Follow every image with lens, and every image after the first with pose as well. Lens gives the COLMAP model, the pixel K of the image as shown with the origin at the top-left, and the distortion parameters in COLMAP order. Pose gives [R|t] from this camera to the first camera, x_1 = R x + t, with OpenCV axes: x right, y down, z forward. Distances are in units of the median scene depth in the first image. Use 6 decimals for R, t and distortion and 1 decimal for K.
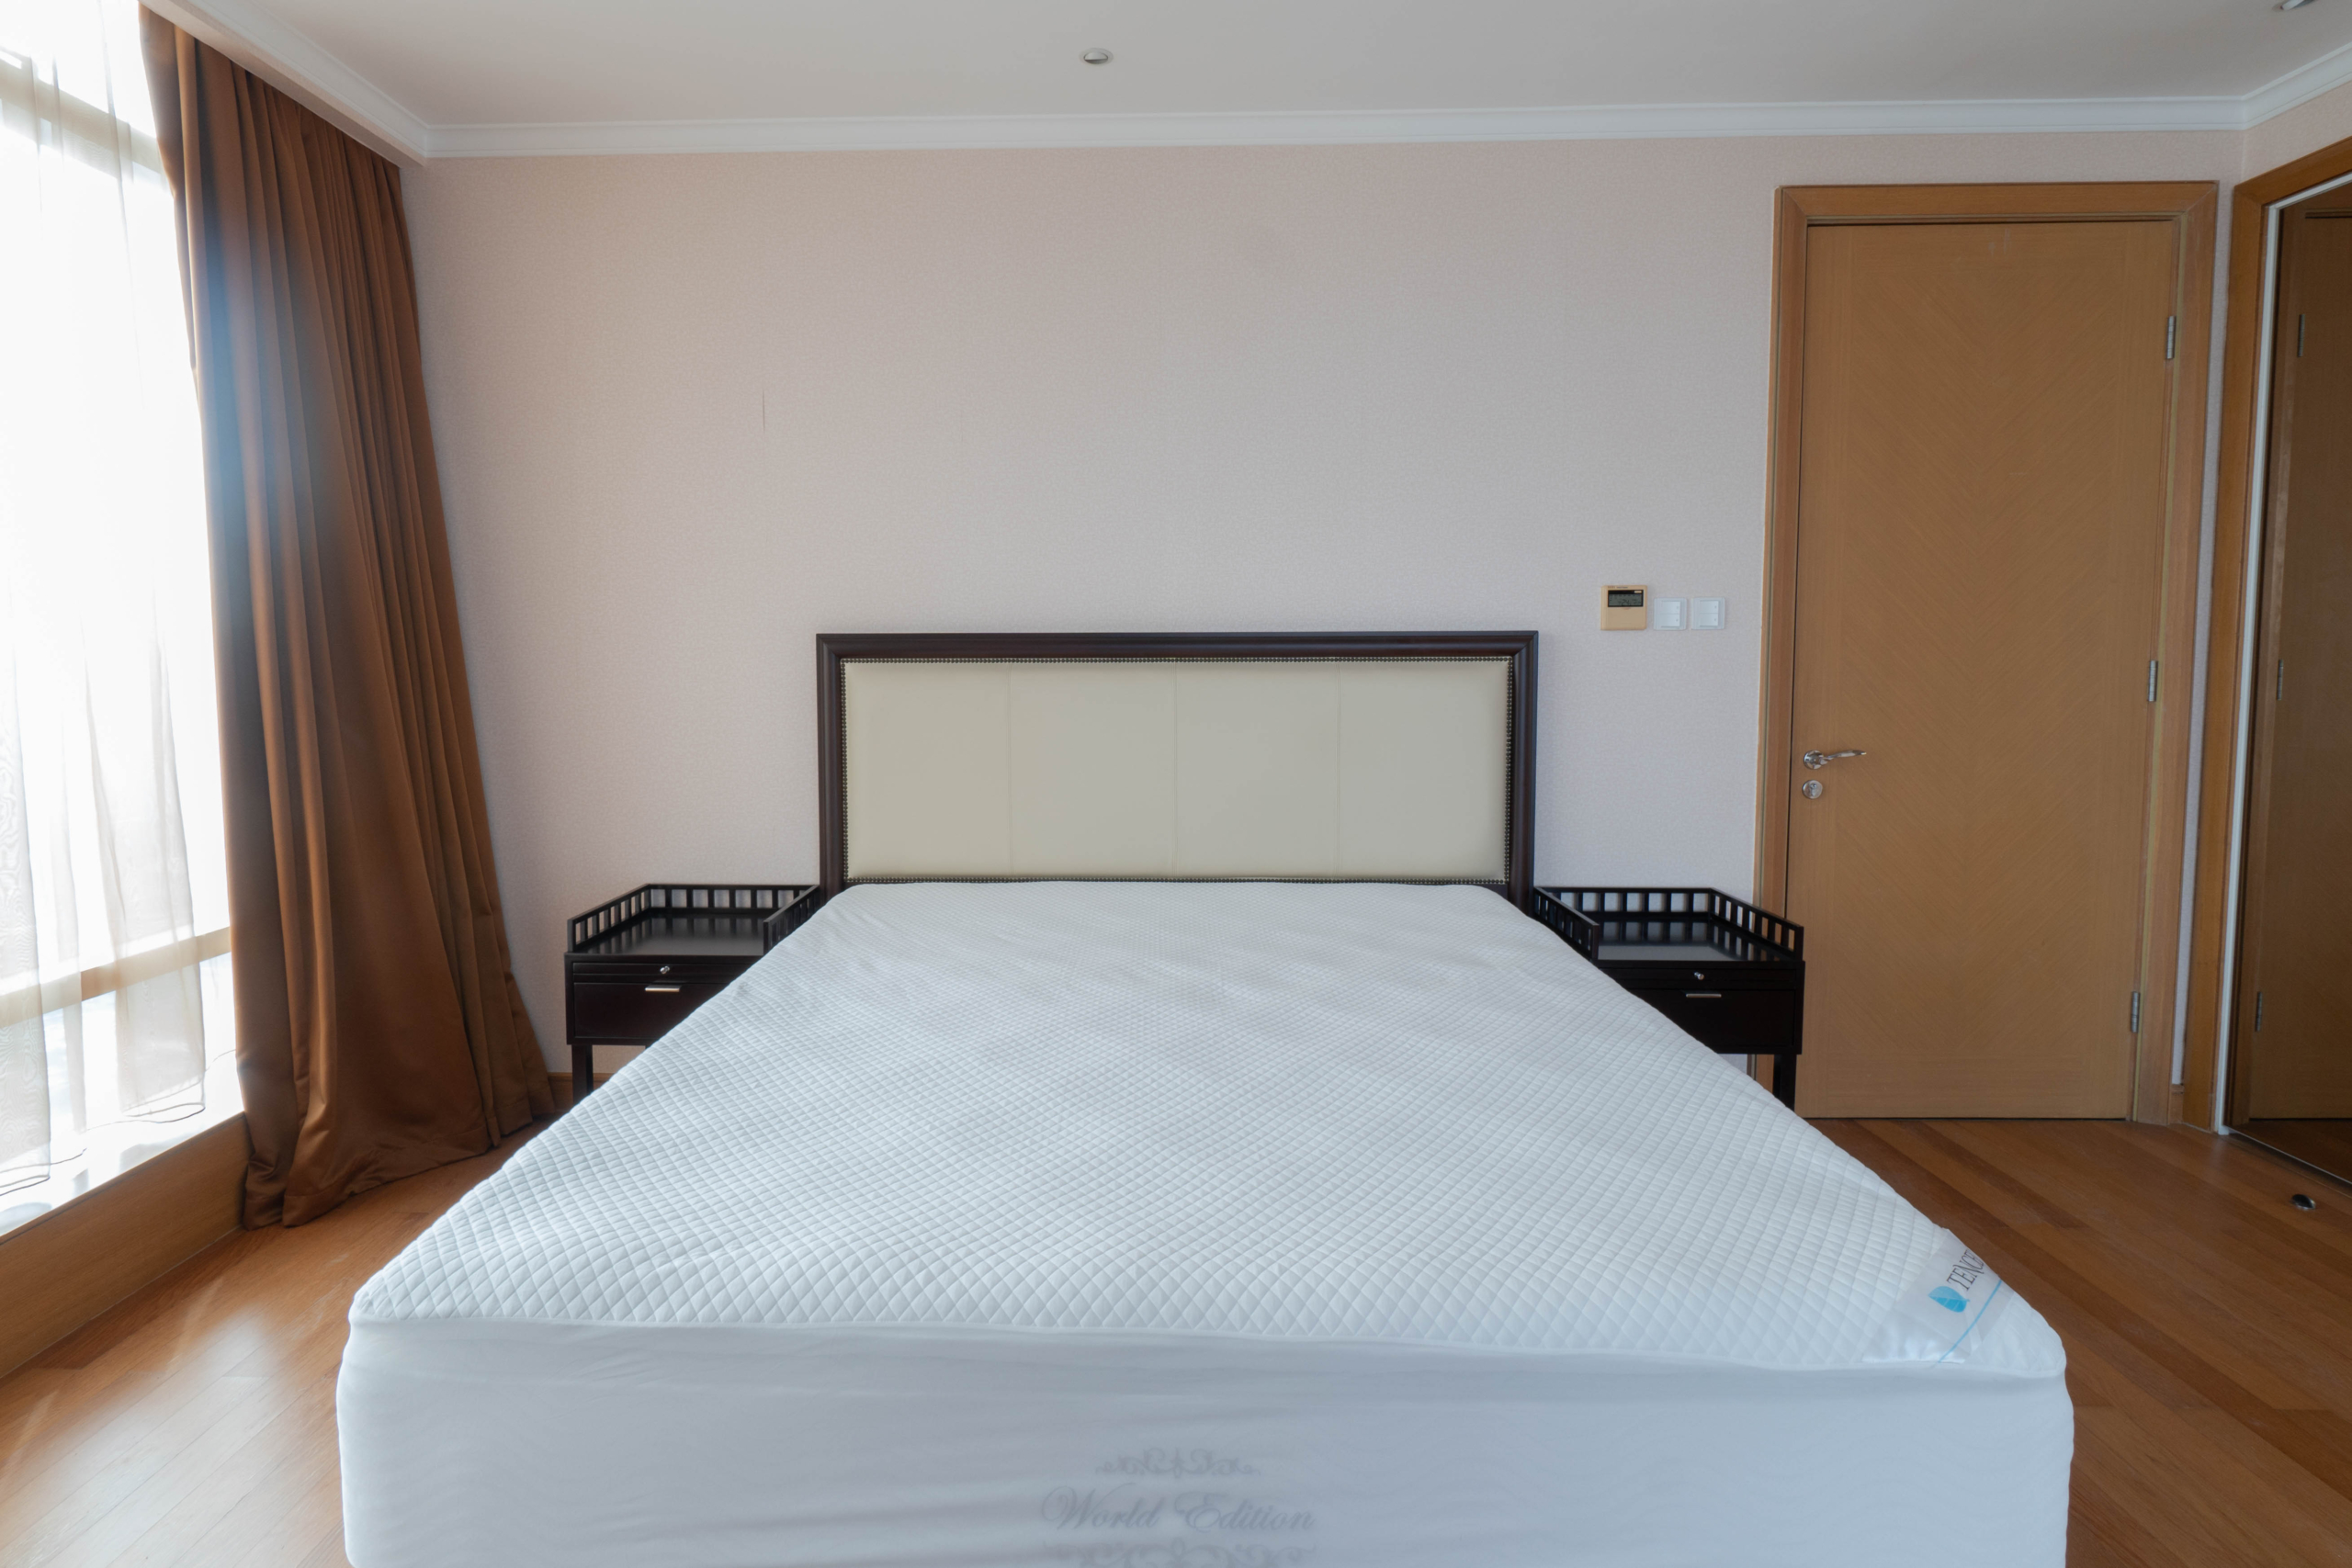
lens RADIAL K [[1167.7, 0, 1172.3], [0, 1167.7, 818.5], [0, 0, 1]] dist [-0.009692, 0.000216]
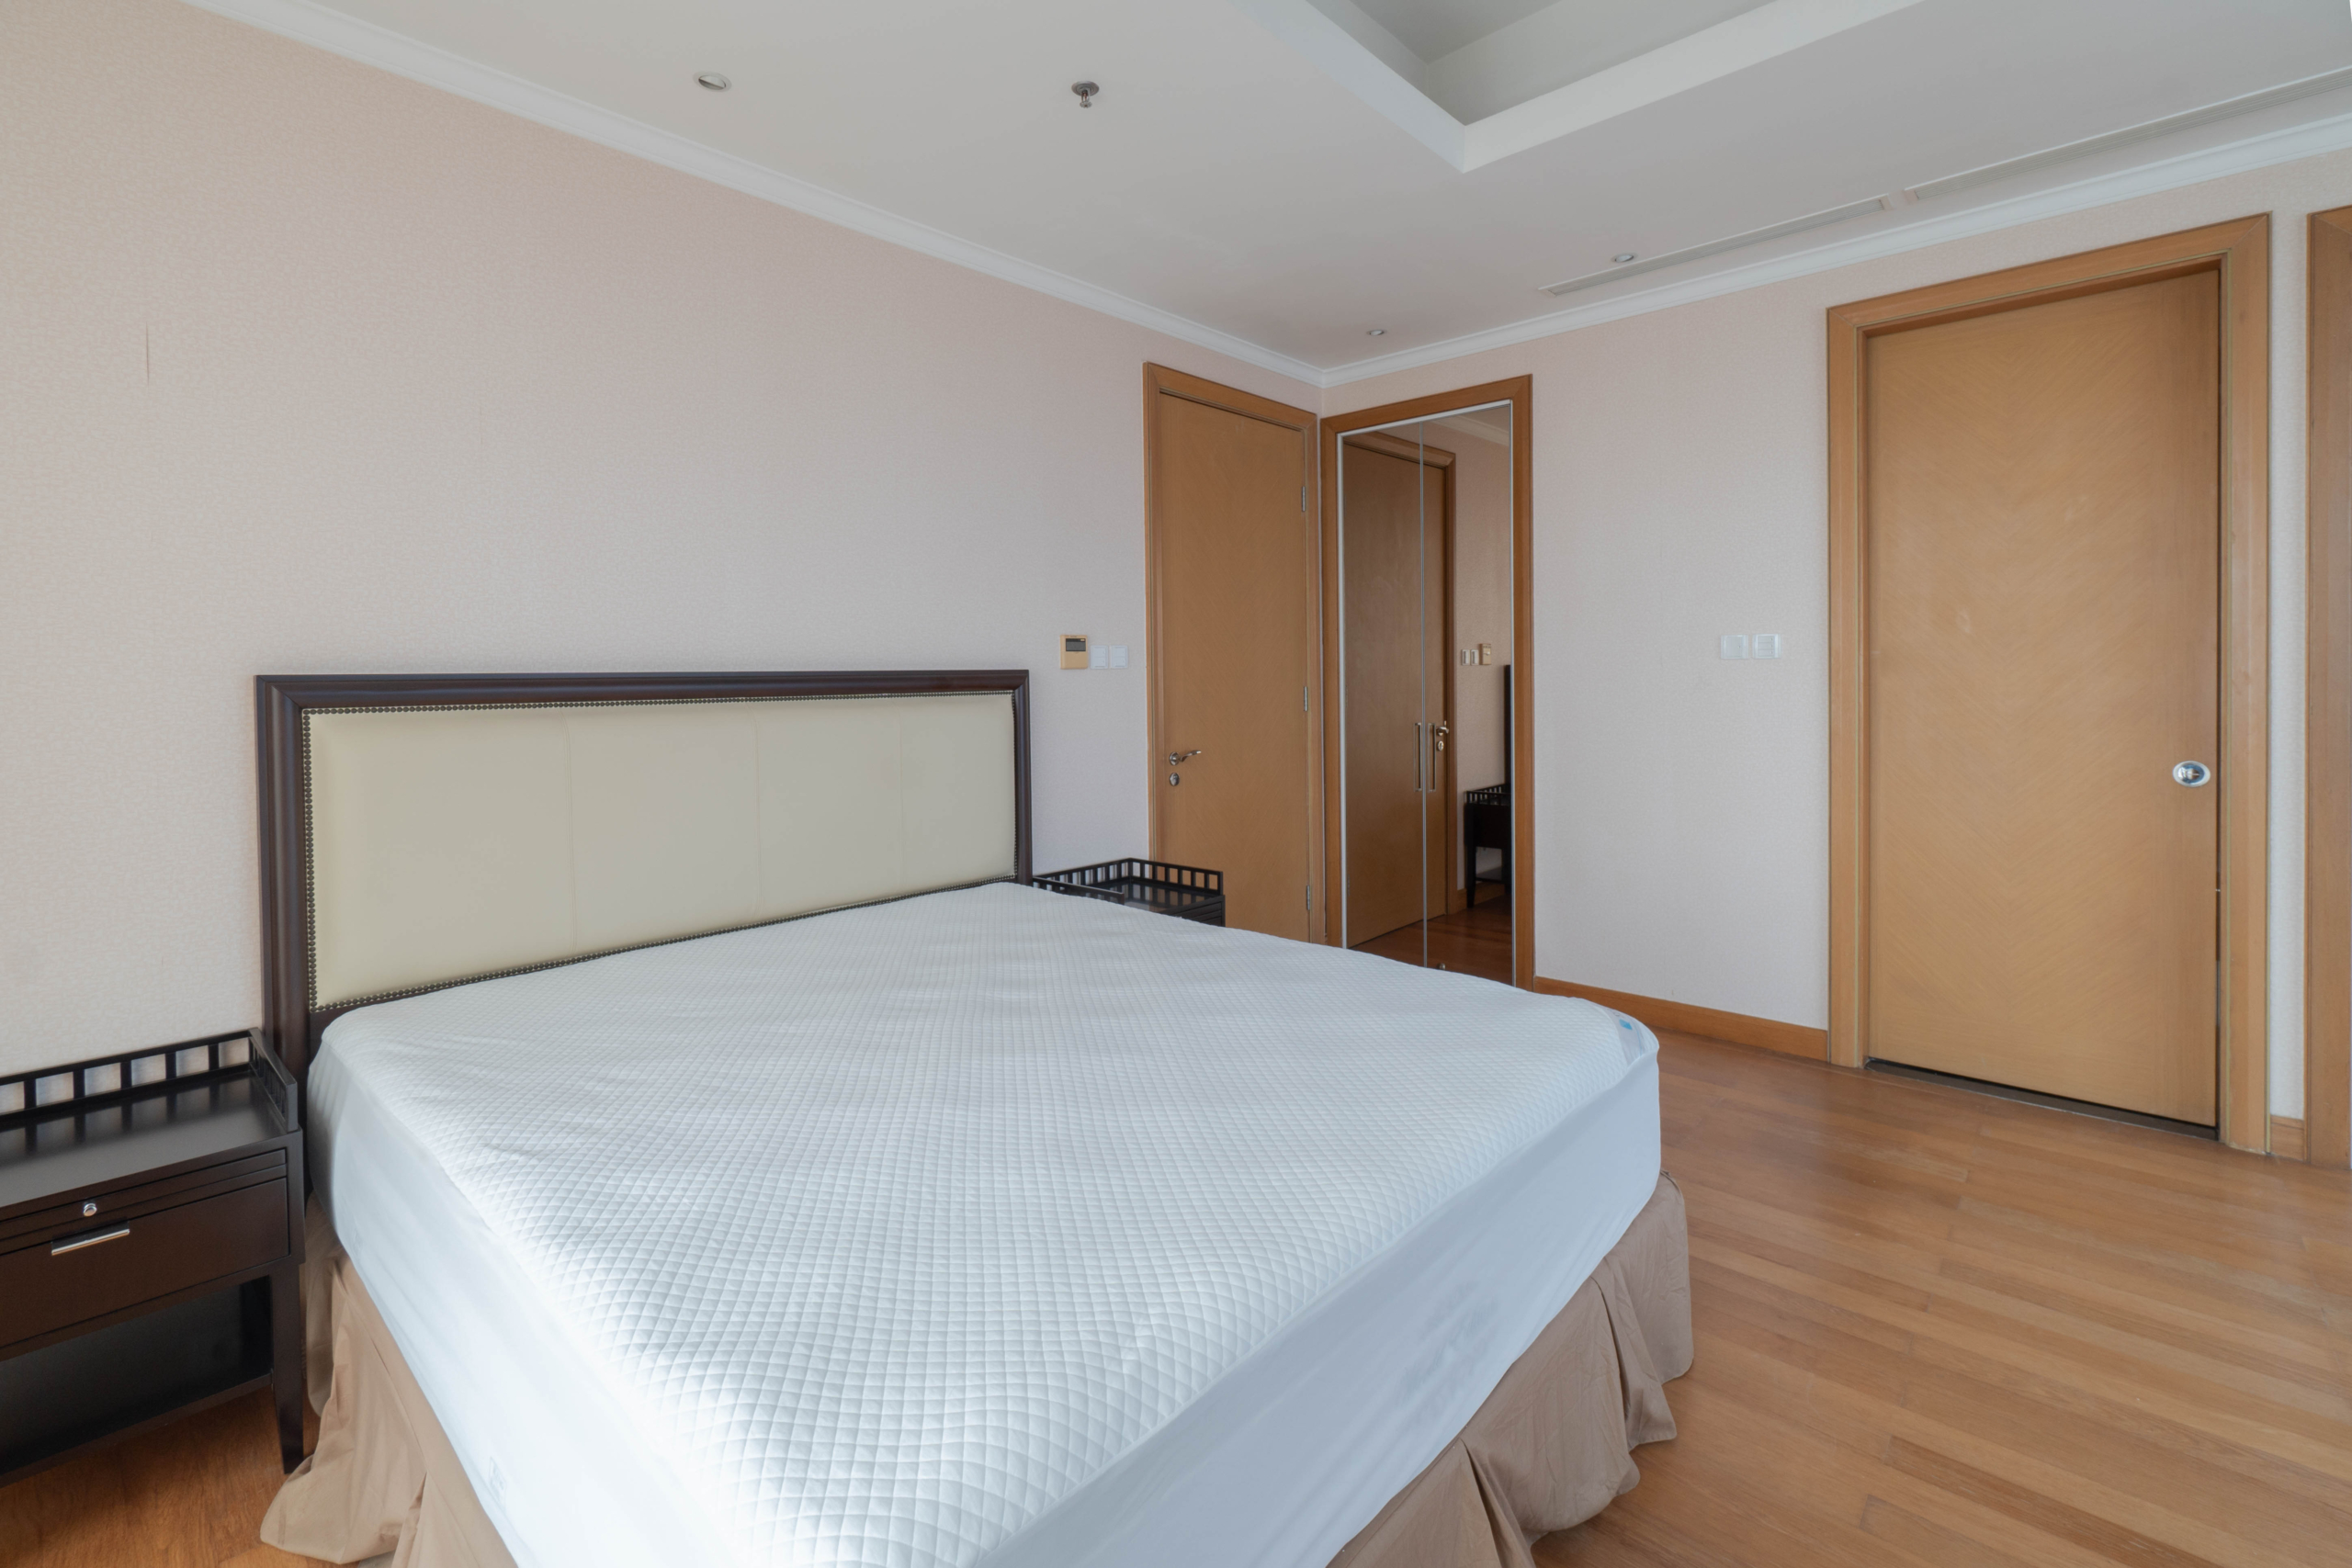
lens RADIAL K [[1021.2, 0, 1176.0], [0, 1021.2, 784.0], [0, 0, 1]] dist [-0.021247, 0.000084]
pose [[0.655037, -0.083380, 0.750983, -0.432528], [0.120581, 0.992691, 0.005041, -0.027970], [-0.745914, 0.087252, 0.660303, 0.185219]]
